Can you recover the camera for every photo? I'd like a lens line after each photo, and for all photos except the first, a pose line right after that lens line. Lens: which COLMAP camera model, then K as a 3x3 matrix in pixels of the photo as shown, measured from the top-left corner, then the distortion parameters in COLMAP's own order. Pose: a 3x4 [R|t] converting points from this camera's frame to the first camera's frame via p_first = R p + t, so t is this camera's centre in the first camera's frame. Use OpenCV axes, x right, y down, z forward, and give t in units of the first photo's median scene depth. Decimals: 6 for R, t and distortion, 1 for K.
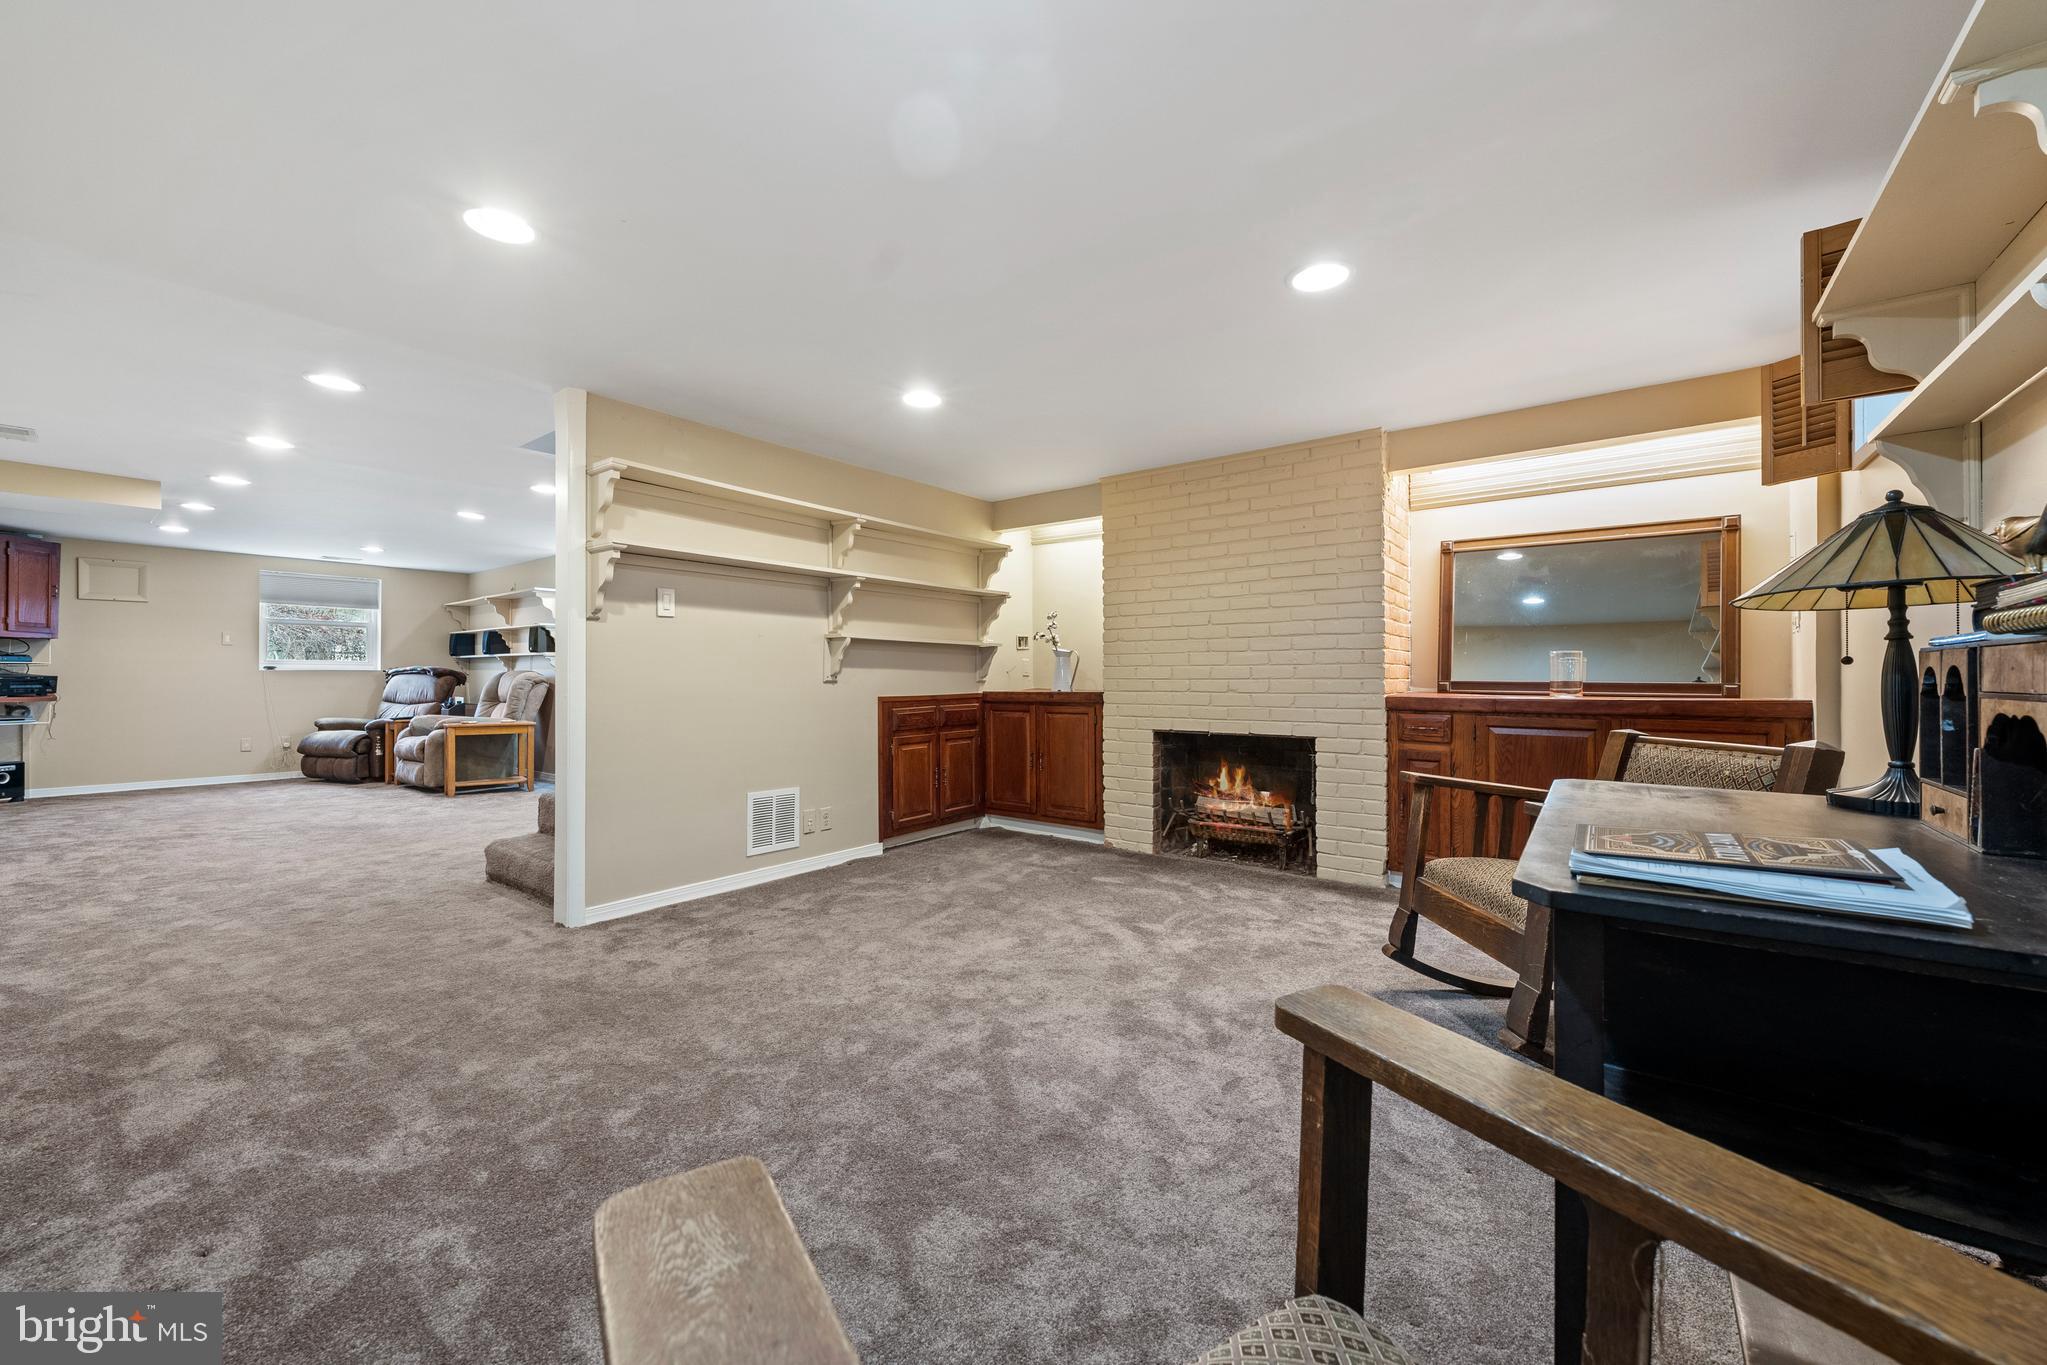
lens RADIAL K [[809.0, 0, 1023.5], [0, 809.0, 678.5], [0, 0, 1]] dist [-0.001591, -0.000017]
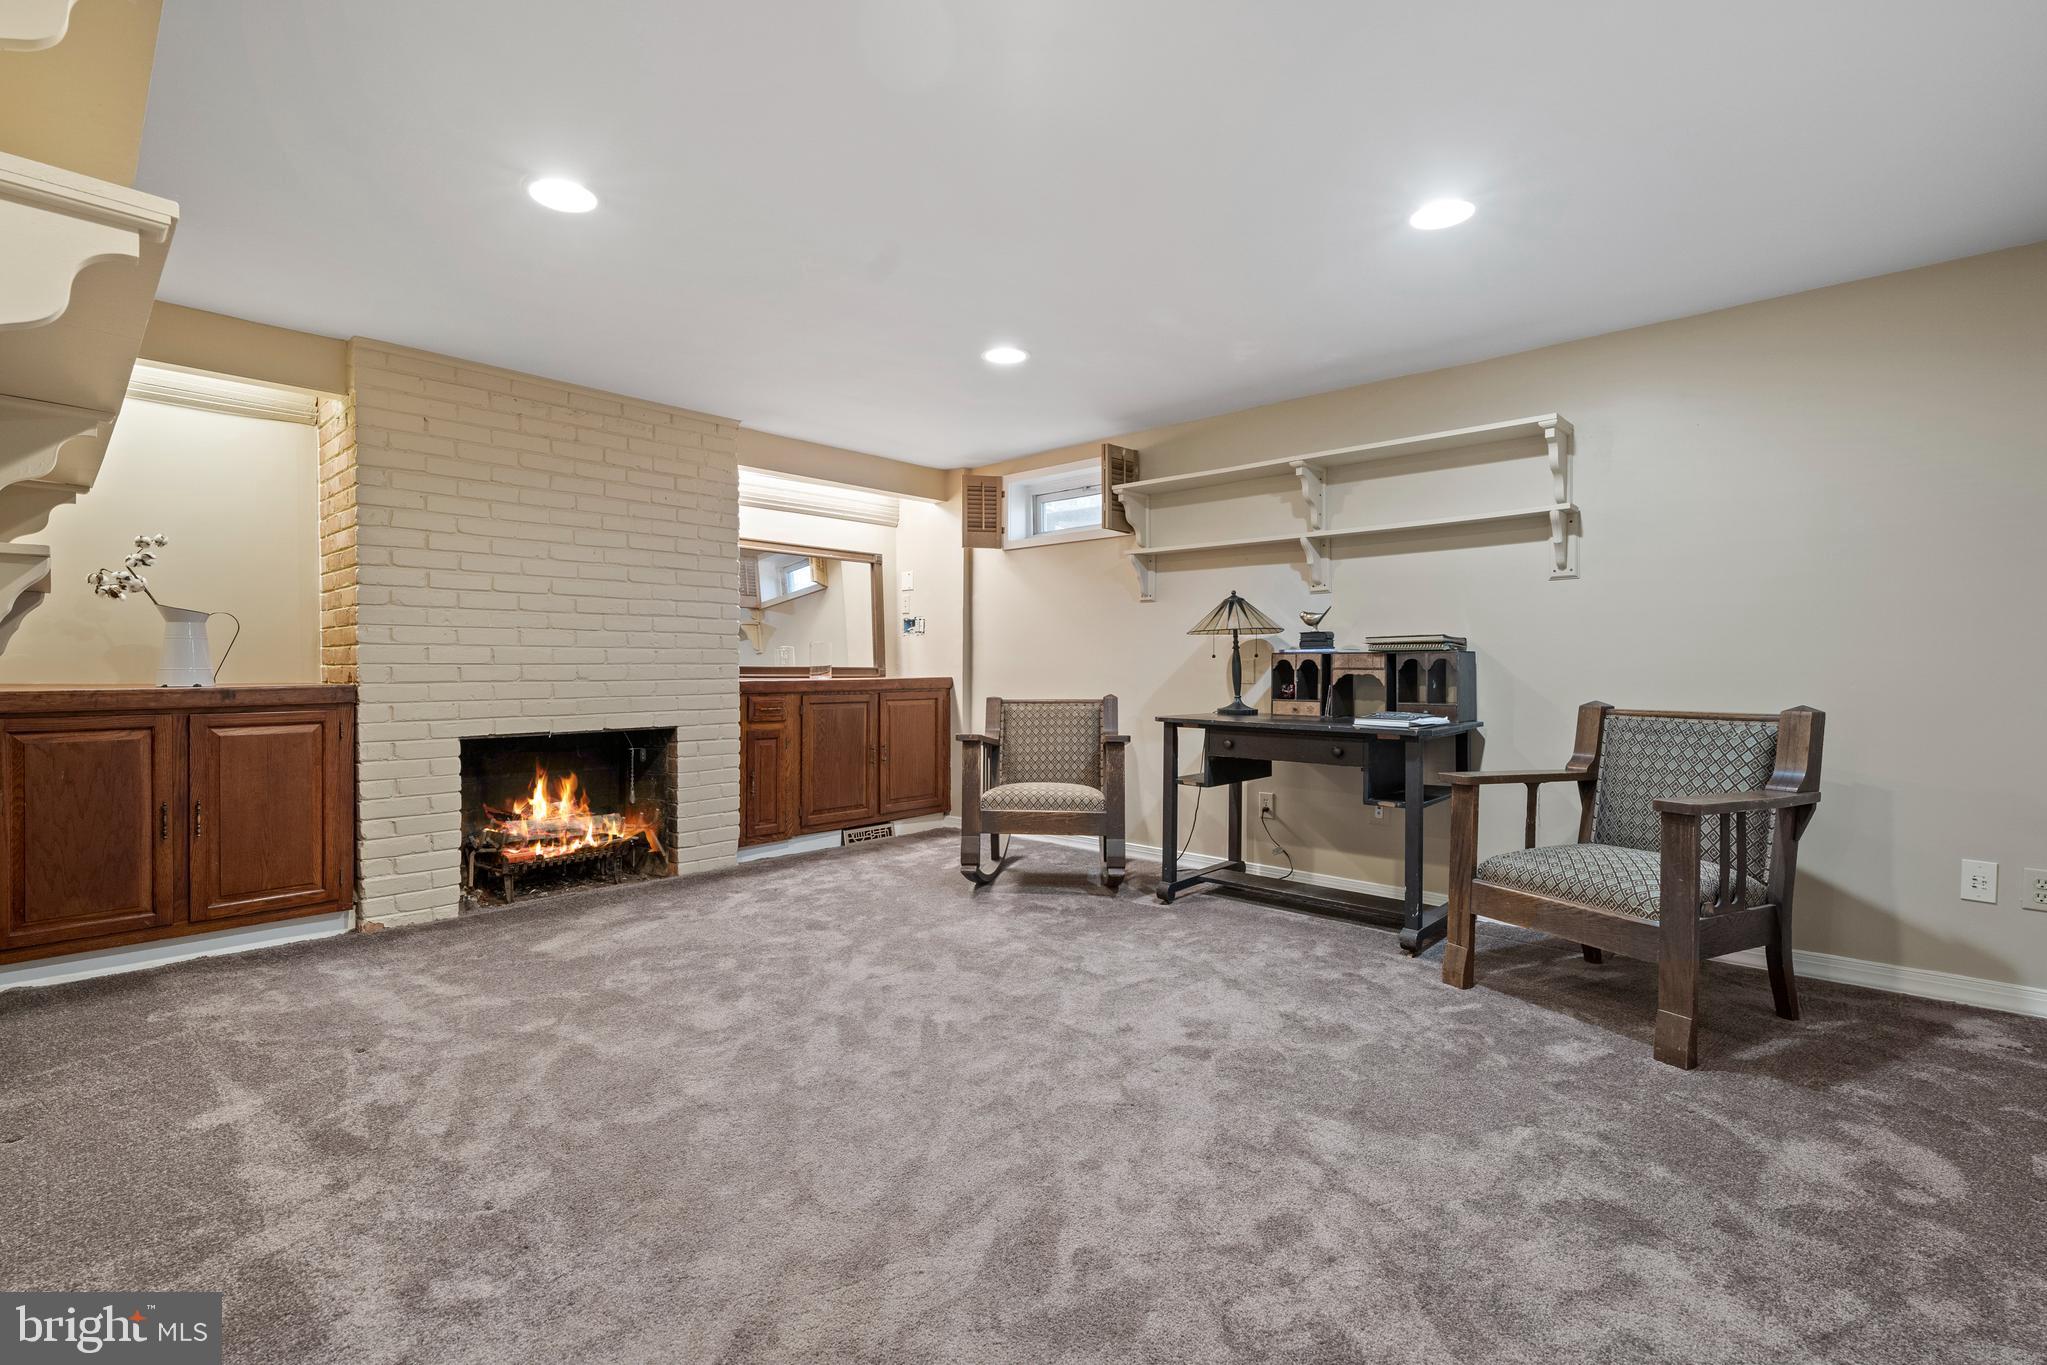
lens RADIAL K [[953.3, 0, 1016.7], [0, 953.3, 680.5], [0, 0, 1]] dist [0.004002, 0.000230]
pose [[0.052228, -0.016078, 0.998506, -0.678588], [-0.001483, 0.999868, 0.016177, 0.000979], [-0.998634, -0.002326, 0.052197, 0.519075]]
